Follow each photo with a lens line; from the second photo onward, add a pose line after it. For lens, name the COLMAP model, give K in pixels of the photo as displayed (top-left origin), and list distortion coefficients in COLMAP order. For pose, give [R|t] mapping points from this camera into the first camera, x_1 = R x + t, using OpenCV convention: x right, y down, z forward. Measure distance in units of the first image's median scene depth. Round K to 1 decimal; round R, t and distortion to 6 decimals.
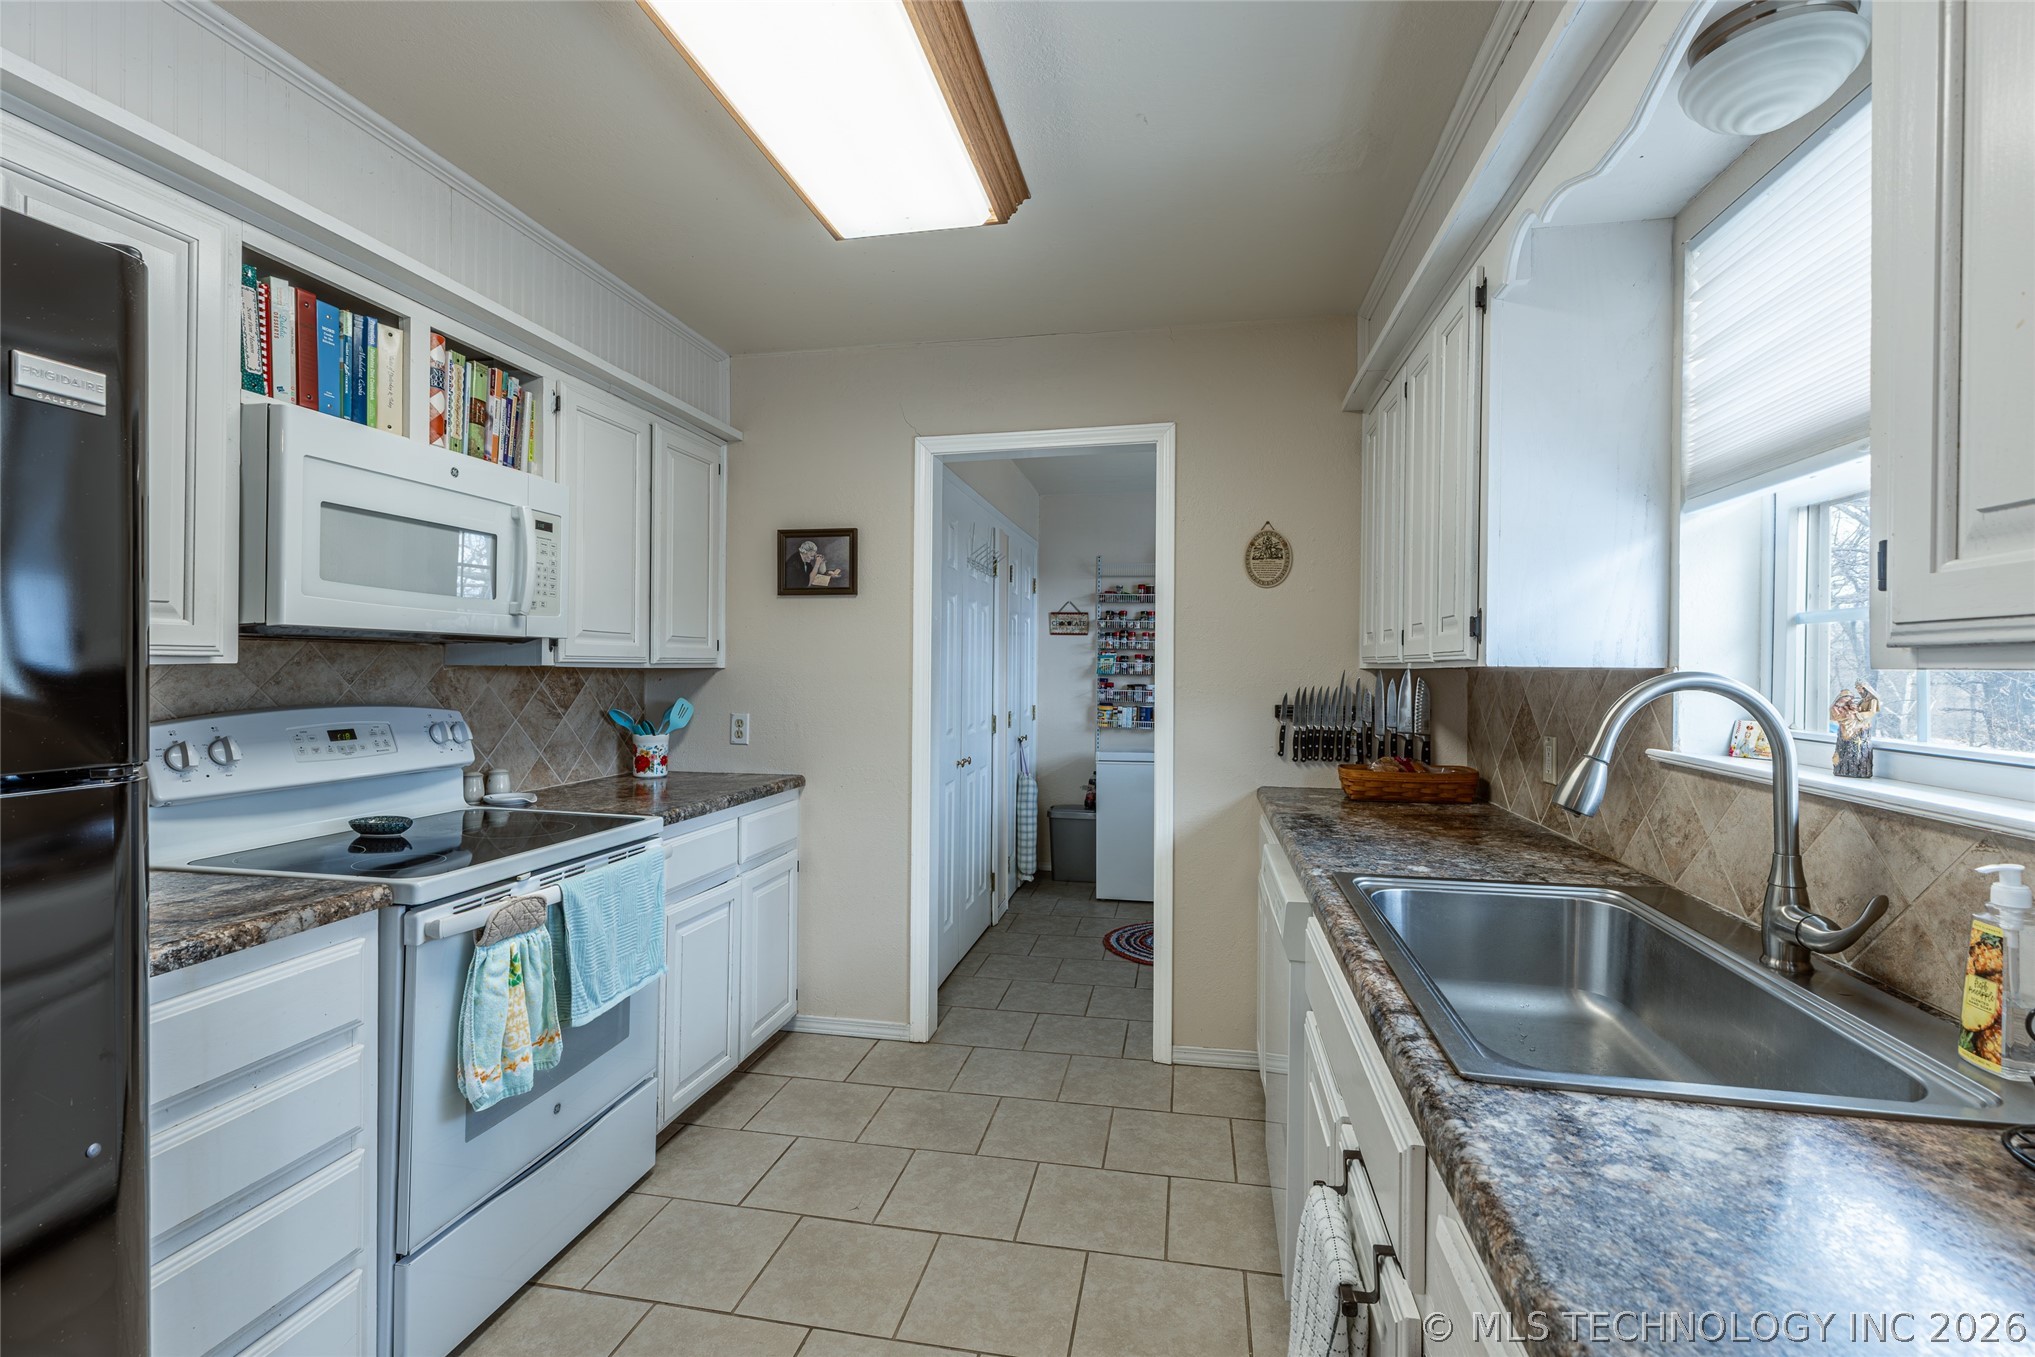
lens RADIAL K [[908.2, 0, 1021.0], [0, 908.2, 667.7], [0, 0, 1]] dist [0.007780, 0.000299]
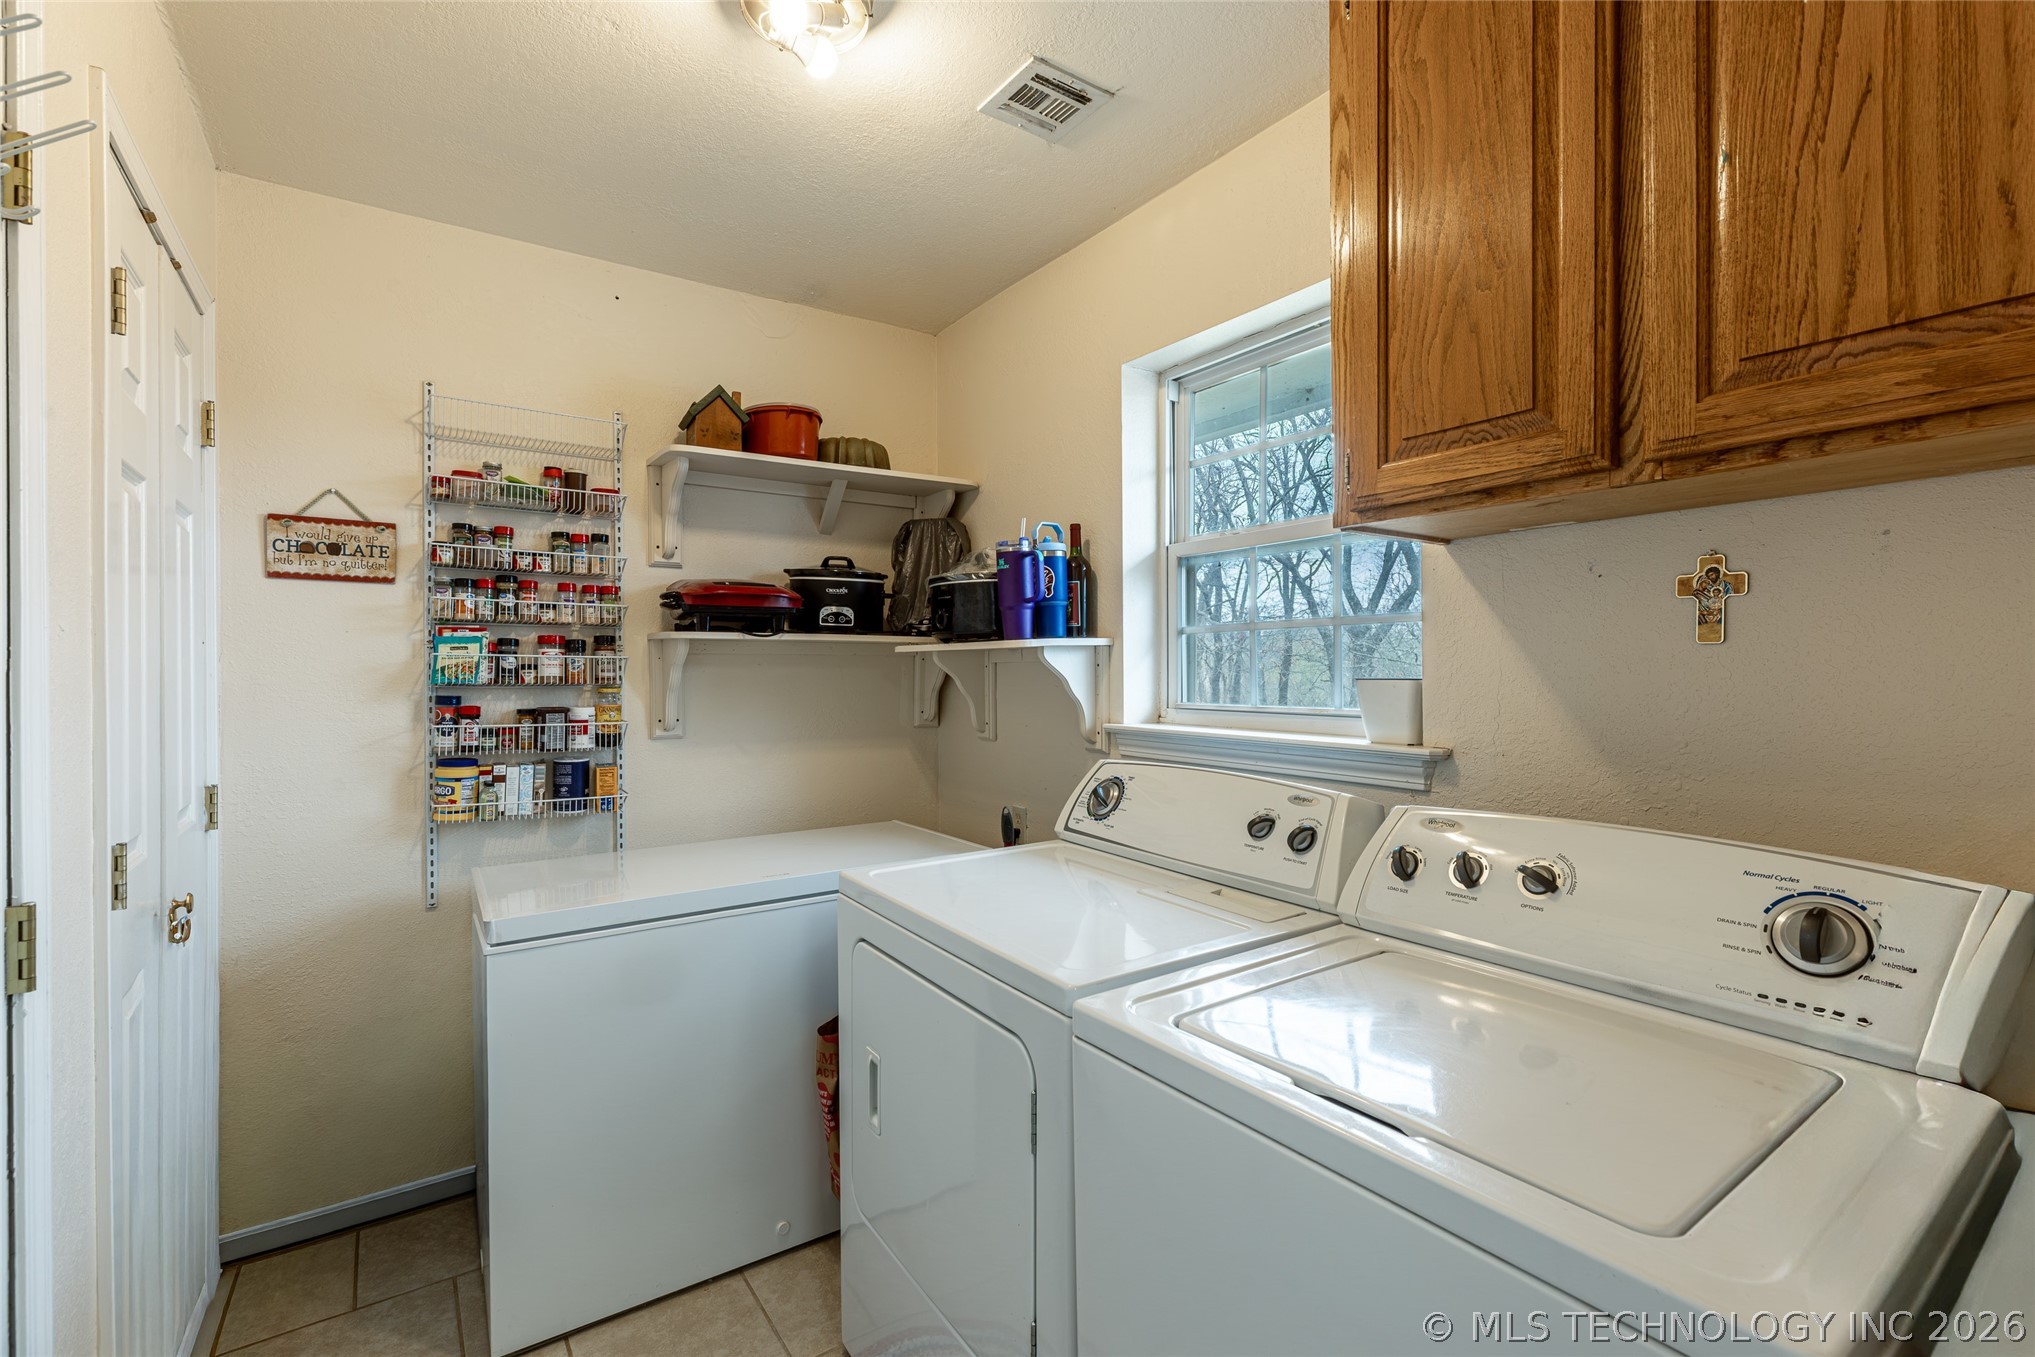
lens RADIAL K [[908.2, 0, 1021.0], [0, 908.2, 667.7], [0, 0, 1]] dist [0.007780, 0.000299]
pose [[0.705699, -0.009832, 0.708443, -0.023972], [0.011520, 0.999931, 0.002401, 0.003026], [-0.708418, 0.006467, 0.705764, 1.073001]]
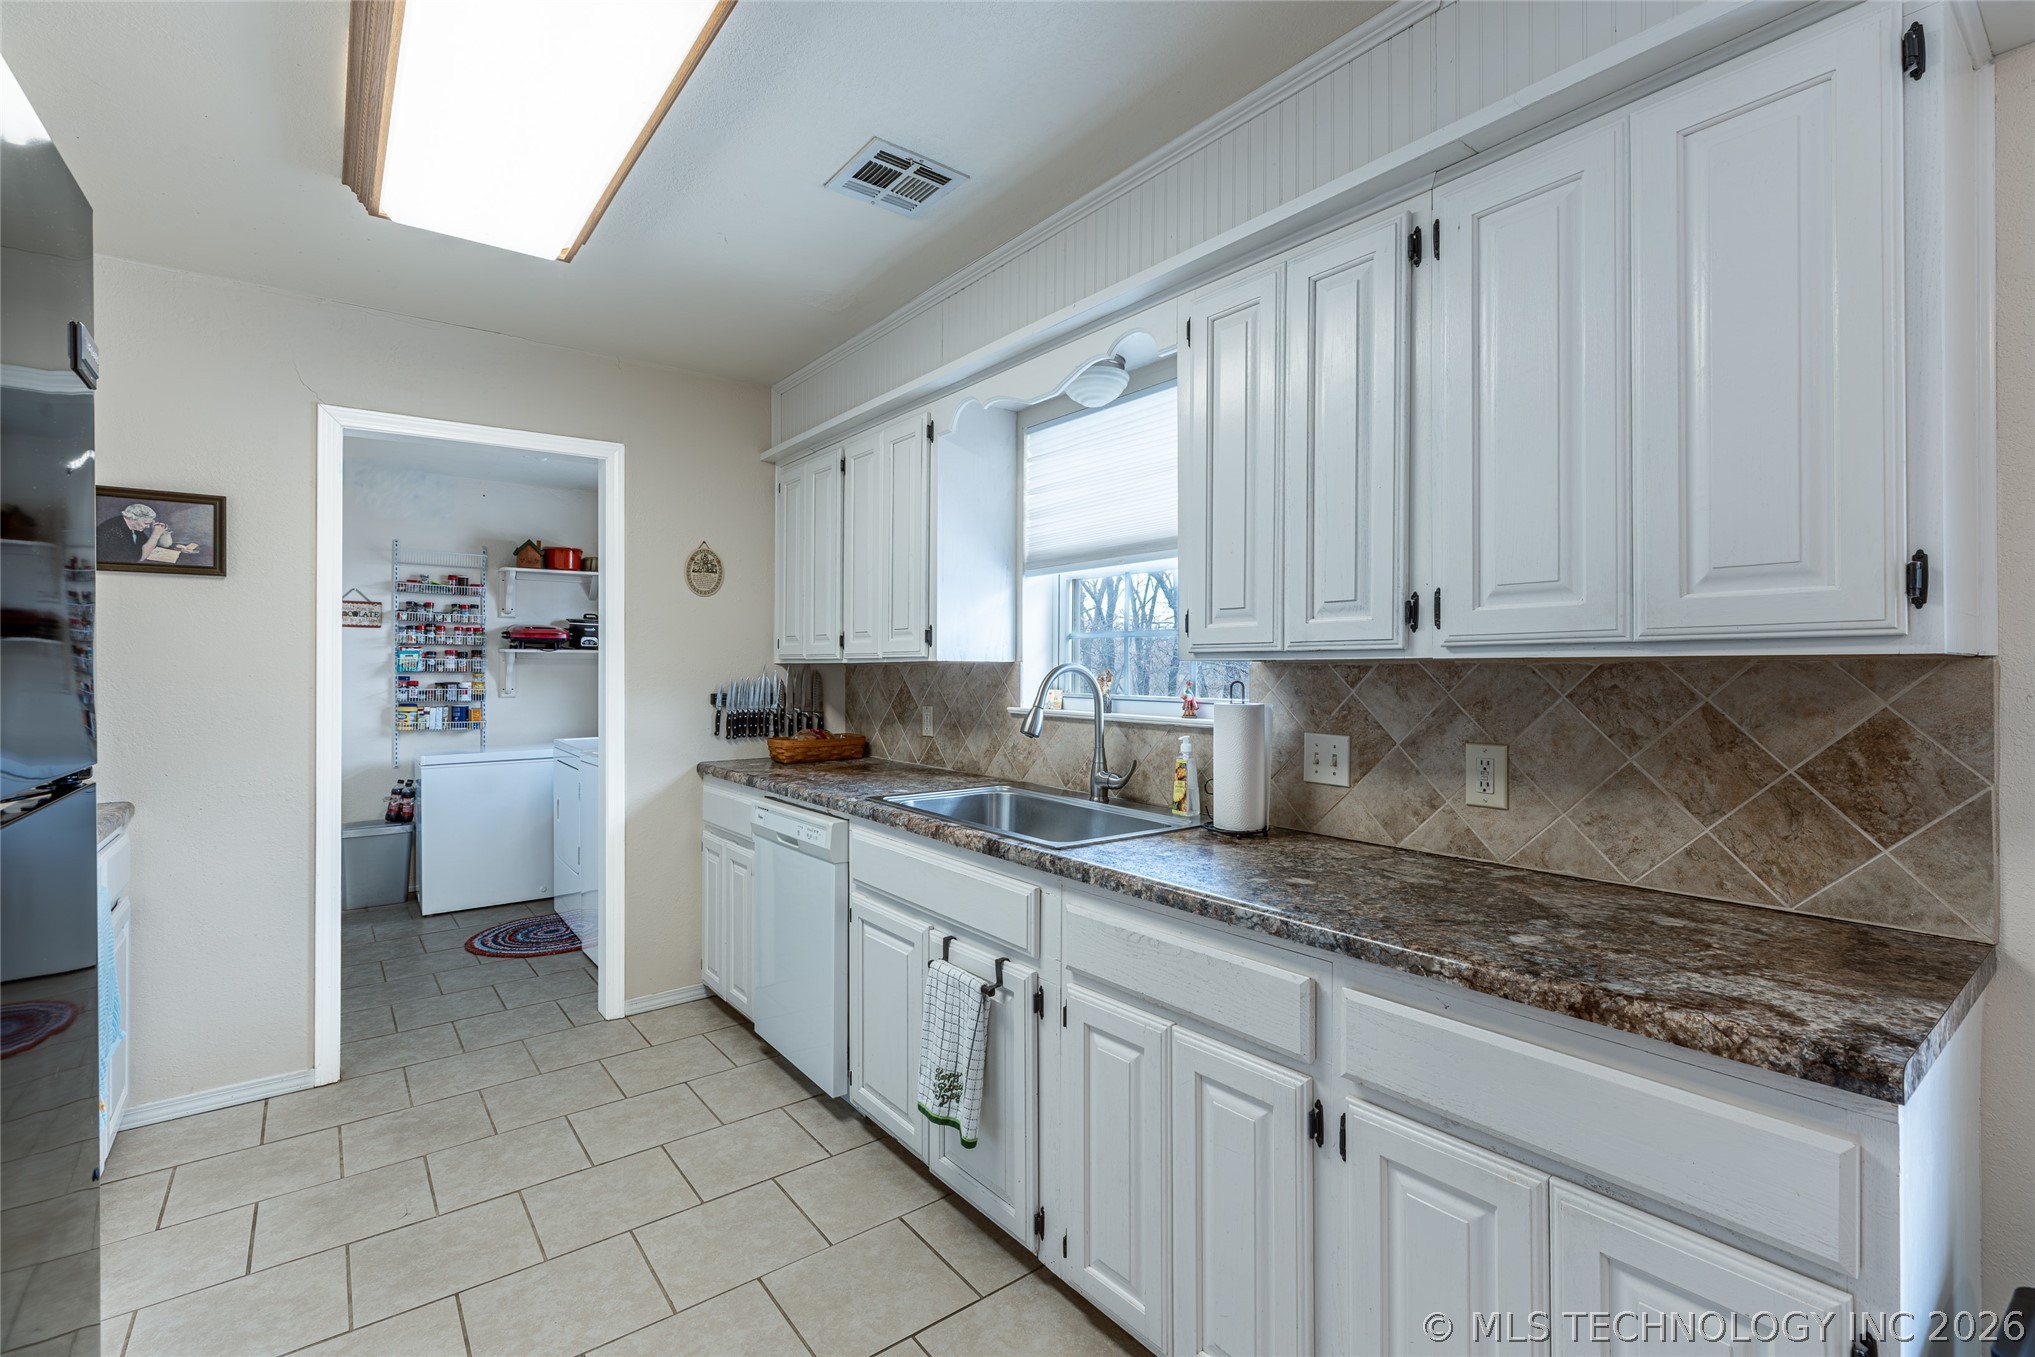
lens RADIAL K [[908.2, 0, 1021.0], [0, 908.2, 667.7], [0, 0, 1]] dist [0.007780, 0.000299]
pose [[0.660127, -0.006108, 0.751129, -0.358660], [0.003595, 0.999981, 0.004973, 0.001762], [-0.751145, -0.000582, 0.660137, -0.108755]]
